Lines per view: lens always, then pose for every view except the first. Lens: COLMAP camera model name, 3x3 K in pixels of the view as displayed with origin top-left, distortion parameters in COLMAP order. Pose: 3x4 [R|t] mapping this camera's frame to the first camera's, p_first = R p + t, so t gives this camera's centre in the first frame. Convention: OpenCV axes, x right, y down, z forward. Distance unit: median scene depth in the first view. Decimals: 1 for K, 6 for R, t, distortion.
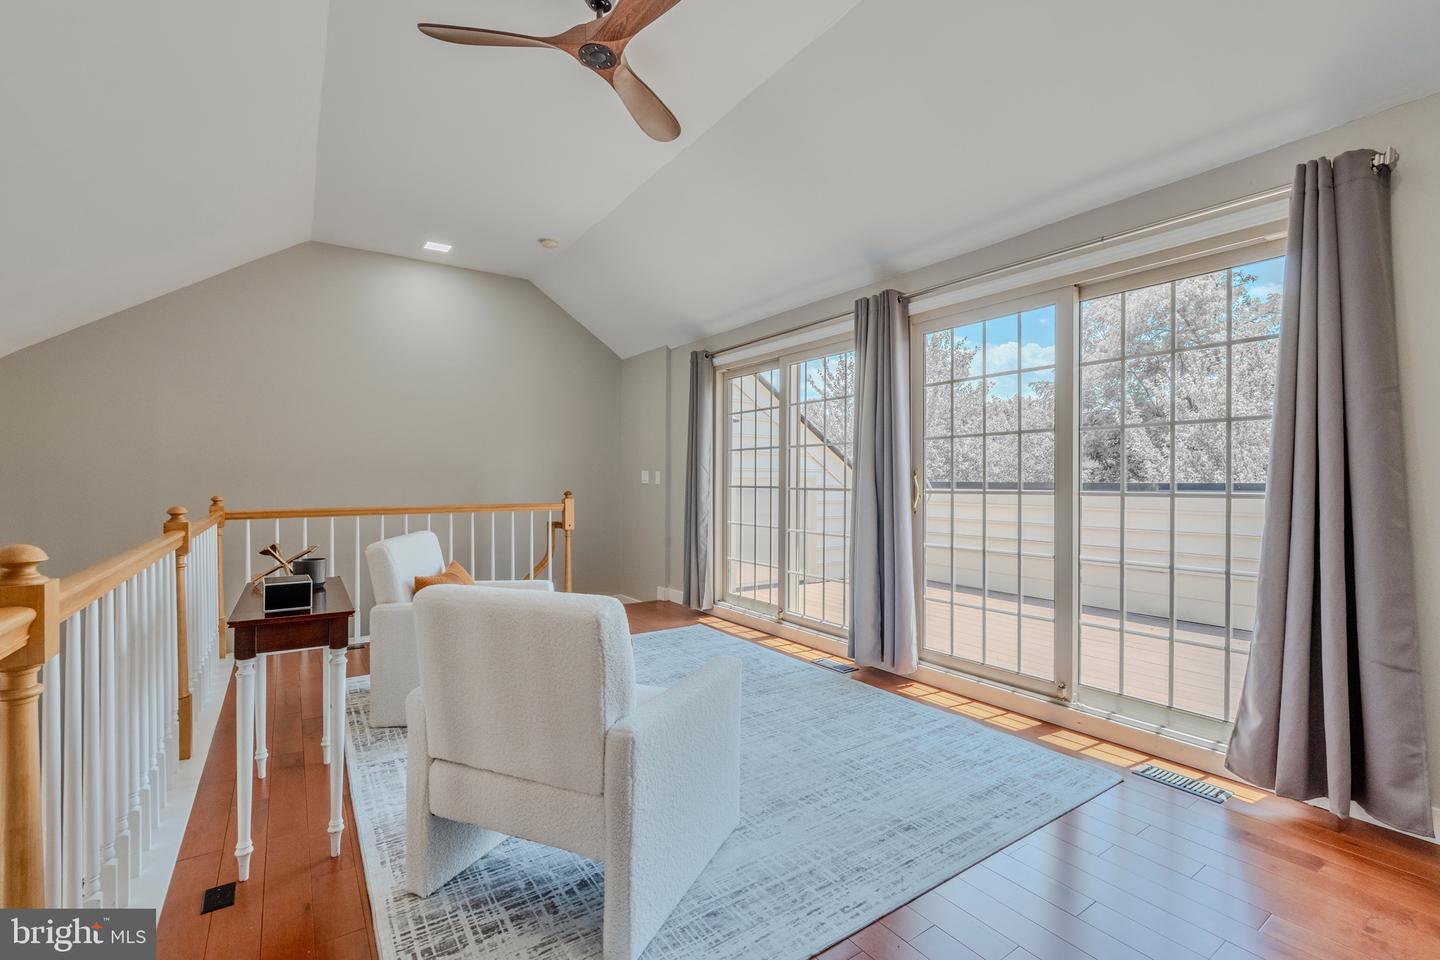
lens RADIAL K [[631.8, 0, 718.5], [0, 631.8, 483.2], [0, 0, 1]] dist [0.002712, 0.000246]
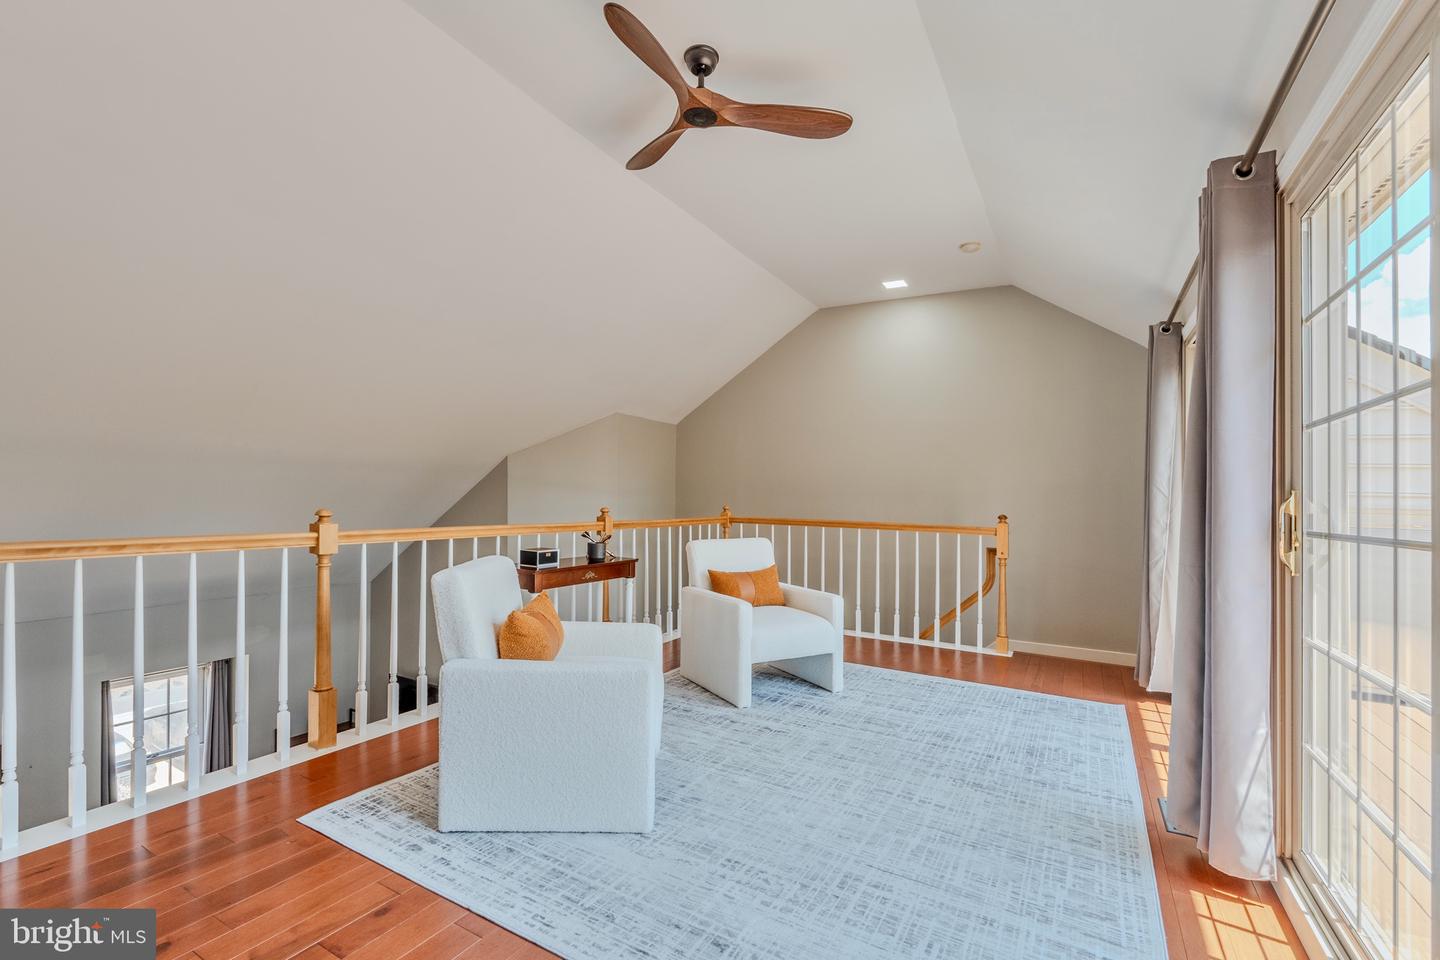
lens RADIAL K [[631.8, 0, 719.8], [0, 631.8, 499.7], [0, 0, 1]] dist [0.002712, 0.000246]
pose [[0.436444, 0.013295, -0.899633, 0.575245], [-0.026134, 0.999656, 0.002094, 0.001379], [0.899352, 0.022597, 0.436641, 0.380528]]
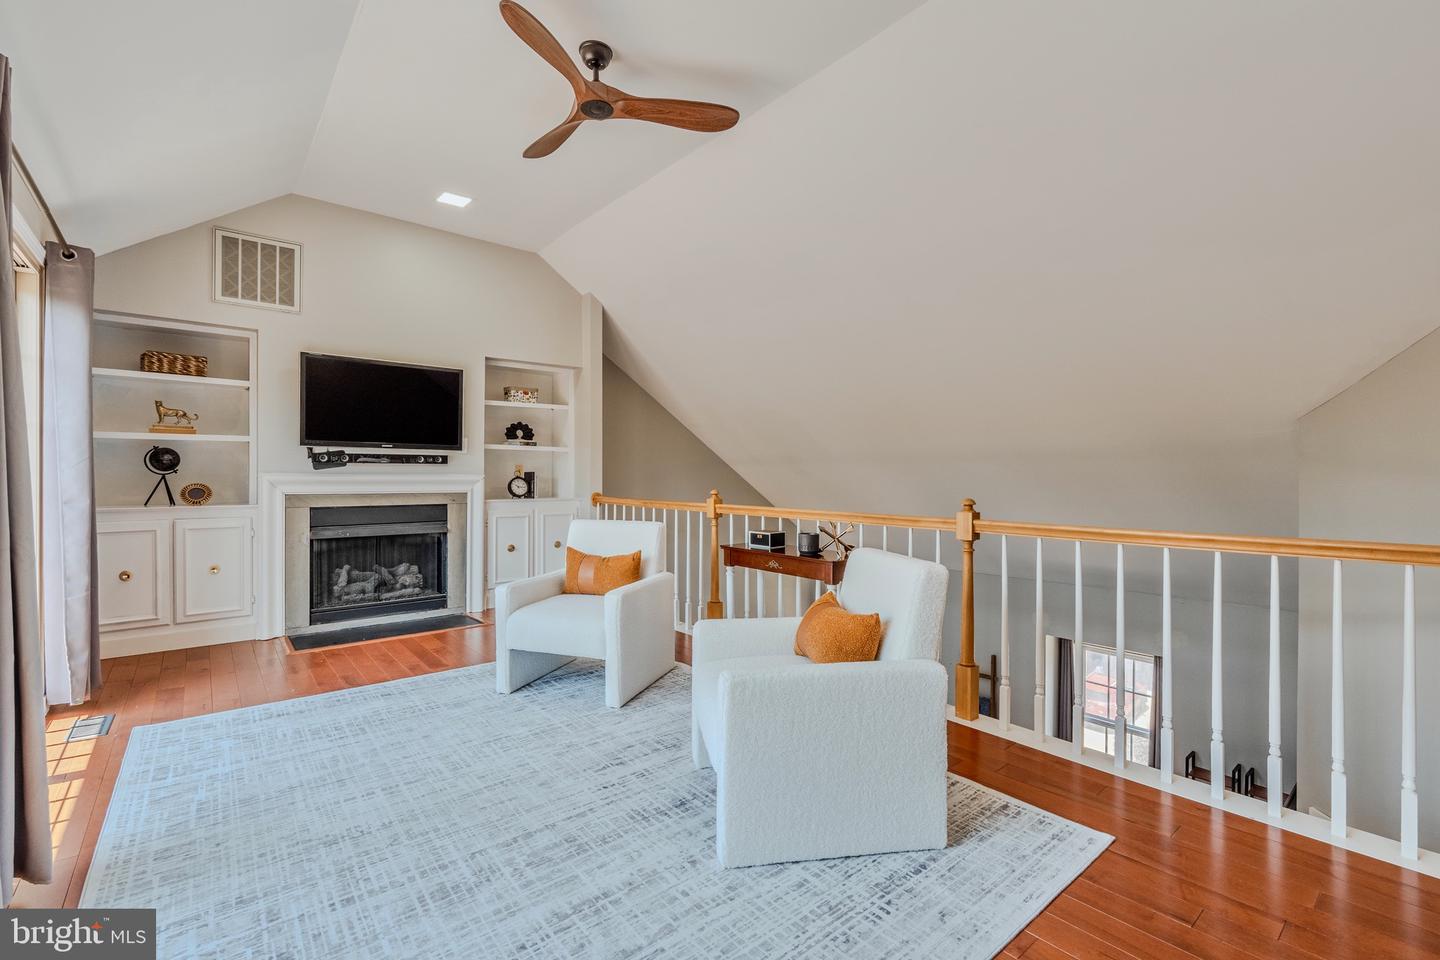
lens RADIAL K [[631.8, 0, 708.1], [0, 631.8, 473.8], [0, 0, 1]] dist [0.002712, 0.000246]
pose [[-0.996894, -0.007650, -0.078379, -0.214965], [-0.007512, 0.999970, -0.002059, -0.003519], [0.078392, -0.001464, -0.996922, 1.531810]]
